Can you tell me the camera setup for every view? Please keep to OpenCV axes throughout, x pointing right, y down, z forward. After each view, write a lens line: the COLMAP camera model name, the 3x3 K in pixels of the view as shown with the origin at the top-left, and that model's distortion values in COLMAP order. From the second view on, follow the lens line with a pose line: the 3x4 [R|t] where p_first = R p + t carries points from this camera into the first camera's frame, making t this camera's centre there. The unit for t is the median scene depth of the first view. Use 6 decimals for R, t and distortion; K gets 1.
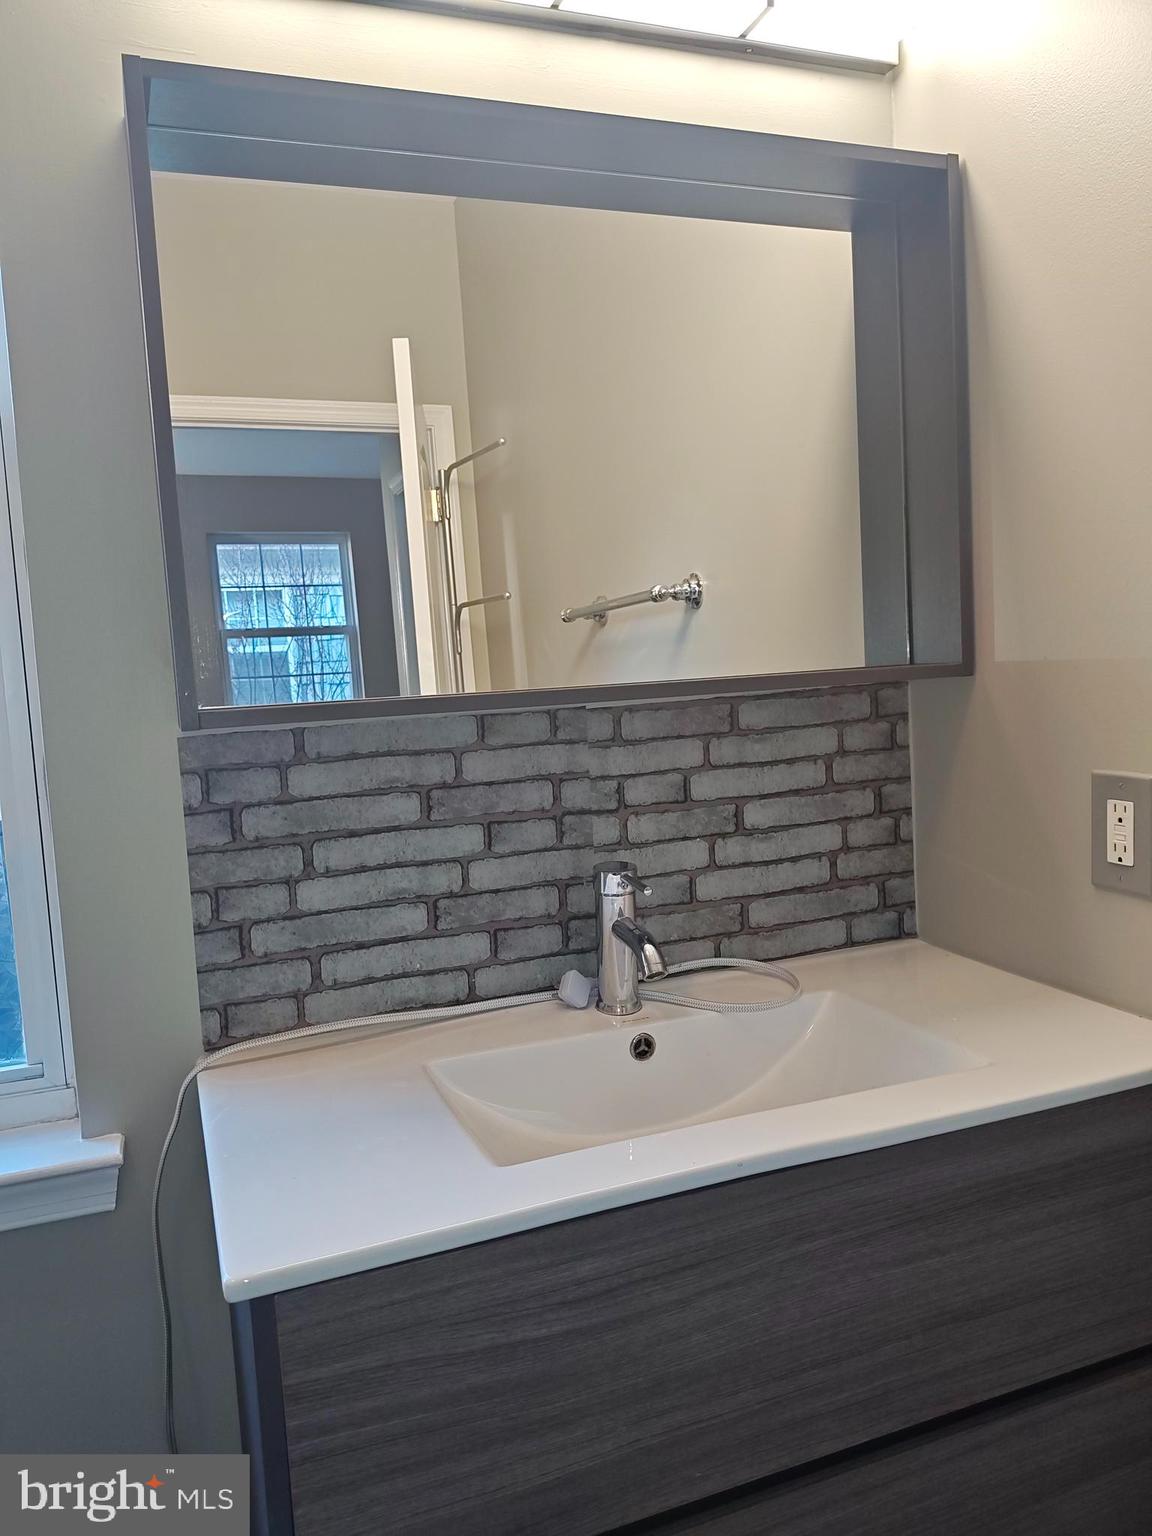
lens RADIAL K [[1126.9, 0, 581.8], [0, 1126.9, 764.9], [0, 0, 1]] dist [0.002774, -0.003991]
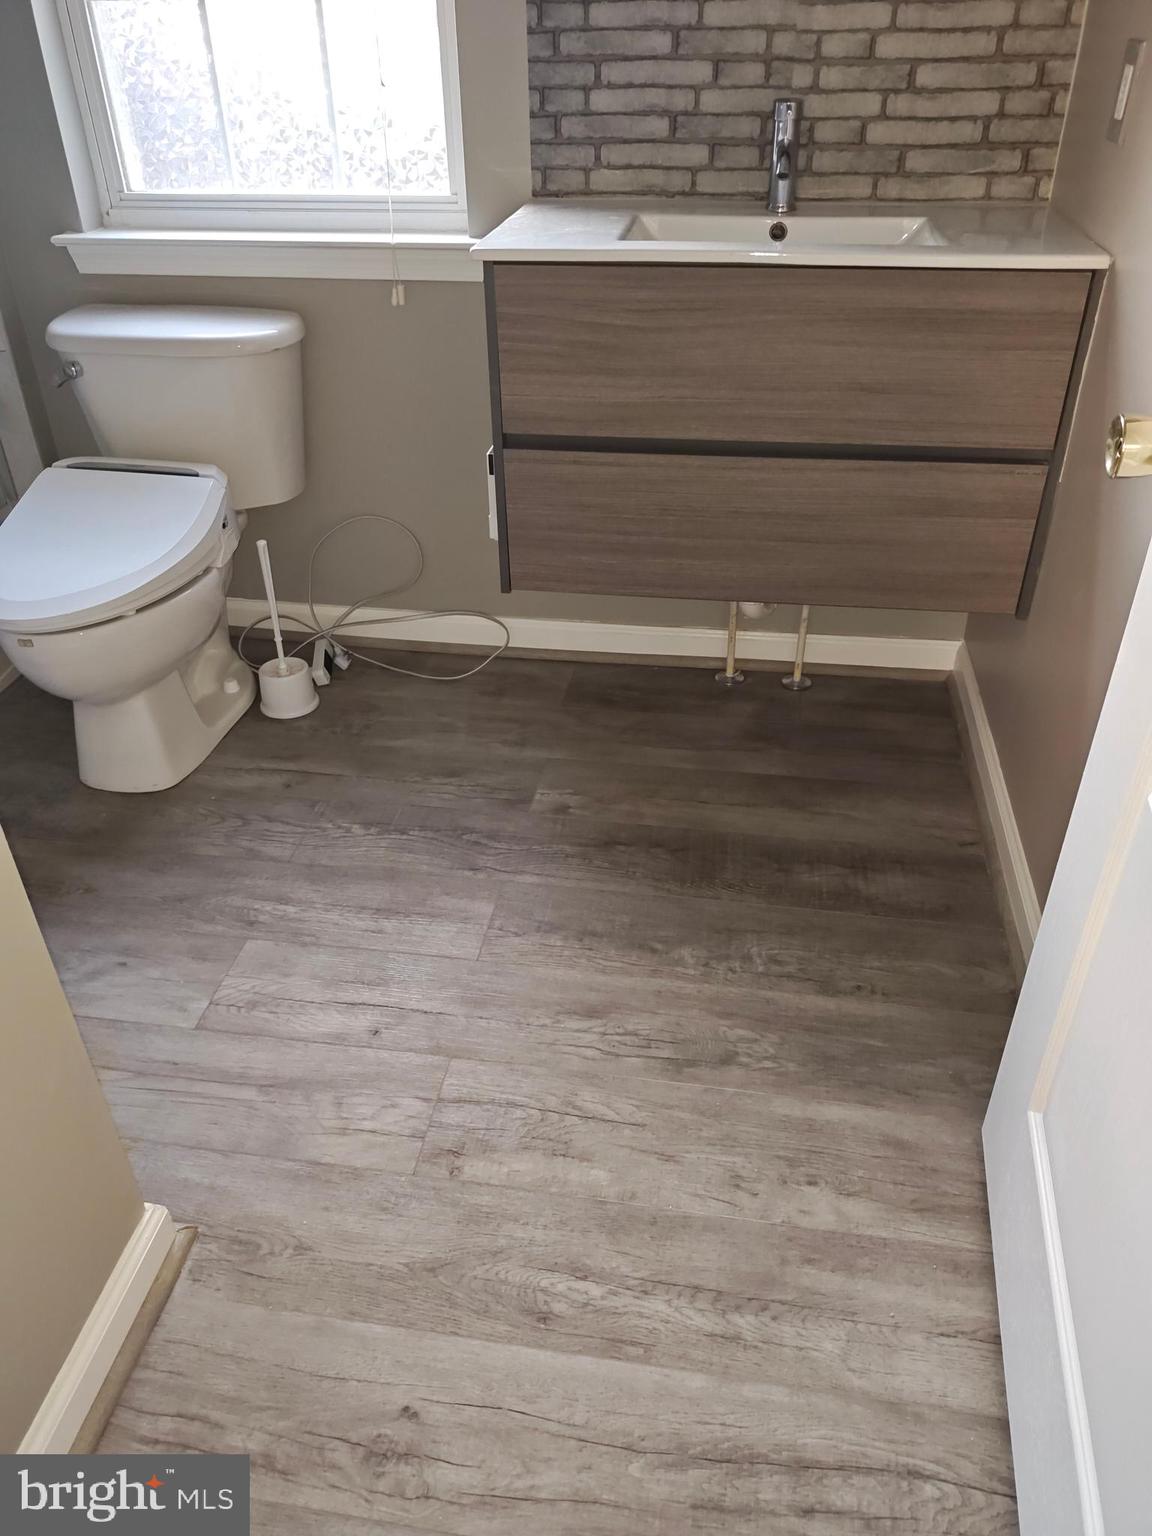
lens RADIAL K [[1126.9, 0, 574.3], [0, 1126.9, 773.9], [0, 0, 1]] dist [0.002774, -0.003991]
pose [[0.860529, 0.315458, -0.399969, 0.653816], [-0.078880, 0.858224, 0.507178, 0.121240], [0.503257, -0.404892, 0.763410, -0.619553]]
